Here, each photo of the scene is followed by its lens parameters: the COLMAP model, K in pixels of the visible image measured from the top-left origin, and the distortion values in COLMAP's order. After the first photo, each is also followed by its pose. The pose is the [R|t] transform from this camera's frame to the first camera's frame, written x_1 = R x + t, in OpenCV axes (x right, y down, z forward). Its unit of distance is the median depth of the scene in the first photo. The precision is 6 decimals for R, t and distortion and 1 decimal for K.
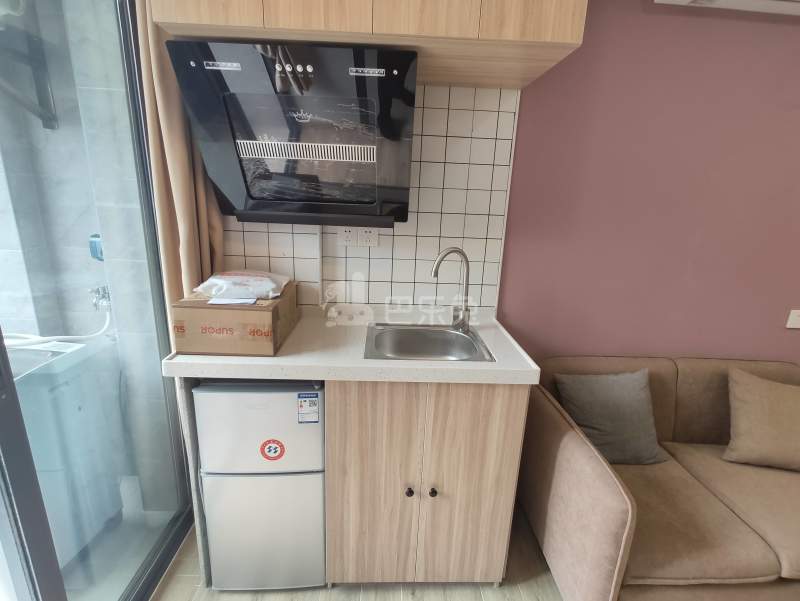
lens RADIAL K [[396.3, 0, 398.8], [0, 396.3, 301.3], [0, 0, 1]] dist [0.003879, -0.002380]
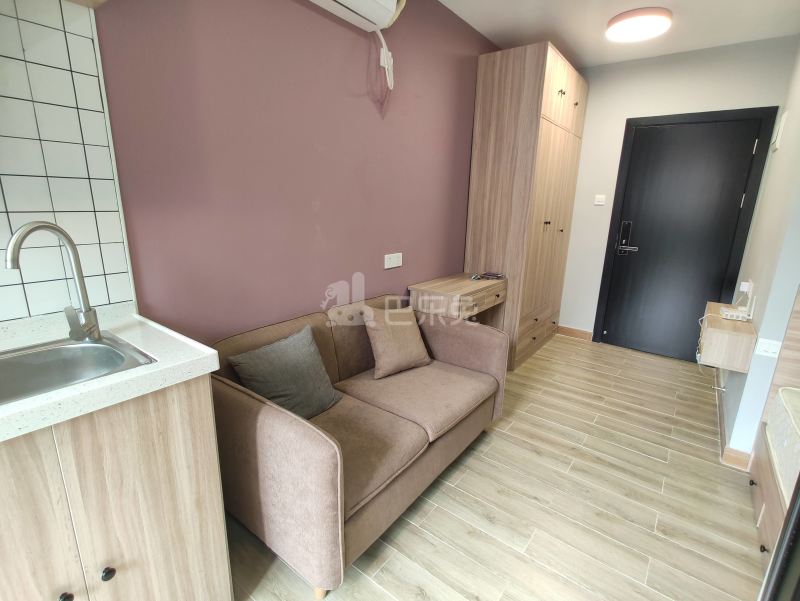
lens RADIAL K [[396.3, 0, 402.6], [0, 396.3, 299.1], [0, 0, 1]] dist [0.003879, -0.002380]
pose [[0.635280, -0.217007, 0.741166, 0.003351], [0.202606, 0.972926, 0.111204, 0.039494], [-0.745232, 0.079519, 0.662047, 0.108678]]
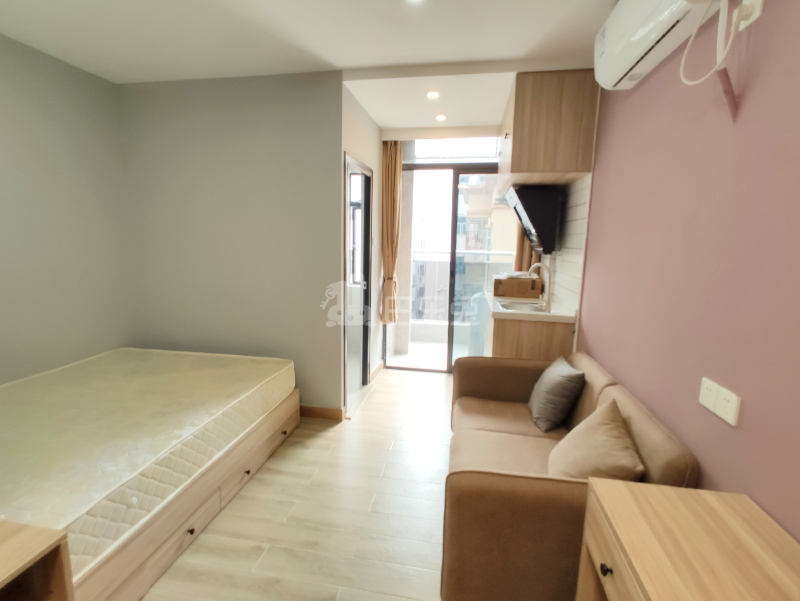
lens RADIAL K [[396.3, 0, 401.1], [0, 396.3, 301.3], [0, 0, 1]] dist [0.003879, -0.002380]
pose [[-0.197117, 0.111962, -0.973966, 1.566842], [-0.291185, 0.941940, 0.167212, -0.053504], [0.936139, 0.316565, -0.153071, 0.537661]]
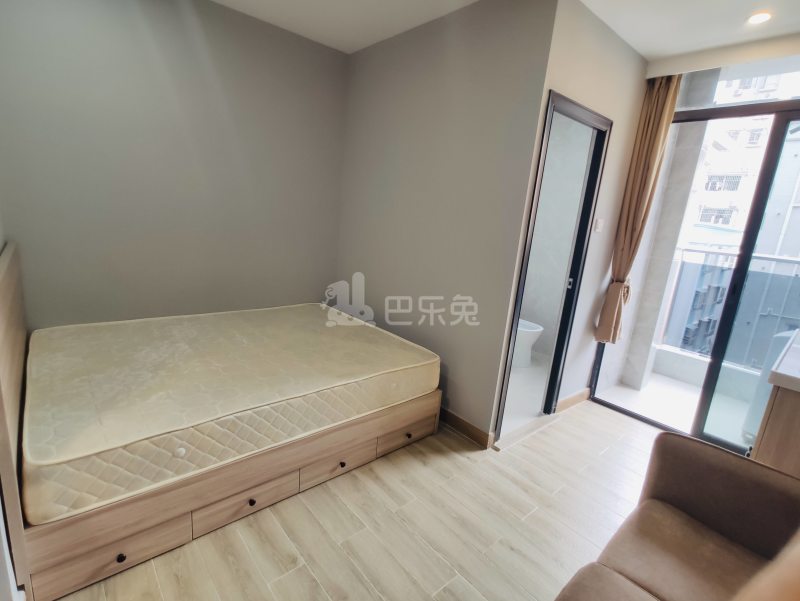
lens RADIAL K [[396.3, 0, 401.1], [0, 396.3, 297.7], [0, 0, 1]] dist [0.003879, -0.002380]
pose [[-0.770728, 0.035029, -0.636201, 1.138496], [-0.280675, 0.877726, 0.388353, -0.083665], [0.572014, 0.477880, -0.666656, 0.659994]]
